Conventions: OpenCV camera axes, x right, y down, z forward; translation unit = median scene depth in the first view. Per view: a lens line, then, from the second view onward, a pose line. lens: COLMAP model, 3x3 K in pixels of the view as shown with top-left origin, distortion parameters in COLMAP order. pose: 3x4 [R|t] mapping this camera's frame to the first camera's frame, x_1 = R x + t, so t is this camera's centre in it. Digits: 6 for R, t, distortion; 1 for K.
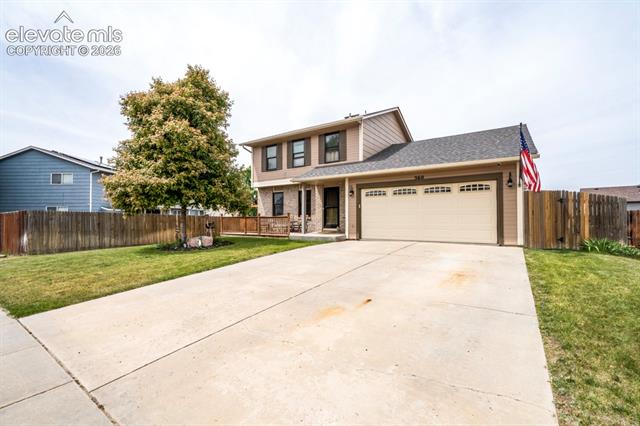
lens RADIAL K [[282.3, 0, 320.0], [0, 282.3, 213.0], [0, 0, 1]] dist [-0.000143, 0.000003]
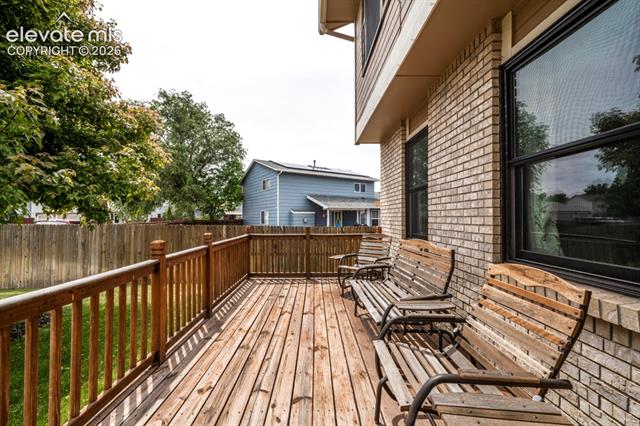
lens RADIAL K [[248.0, 0, 320.0], [0, 248.0, 213.0], [0, 0, 1]] dist [-0.000968, -0.000019]
pose [[0.563634, -0.004497, -0.826013, -0.025487], [0.013022, 0.999909, 0.003442, -0.014074], [0.825922, -0.012697, 0.563641, 0.641603]]
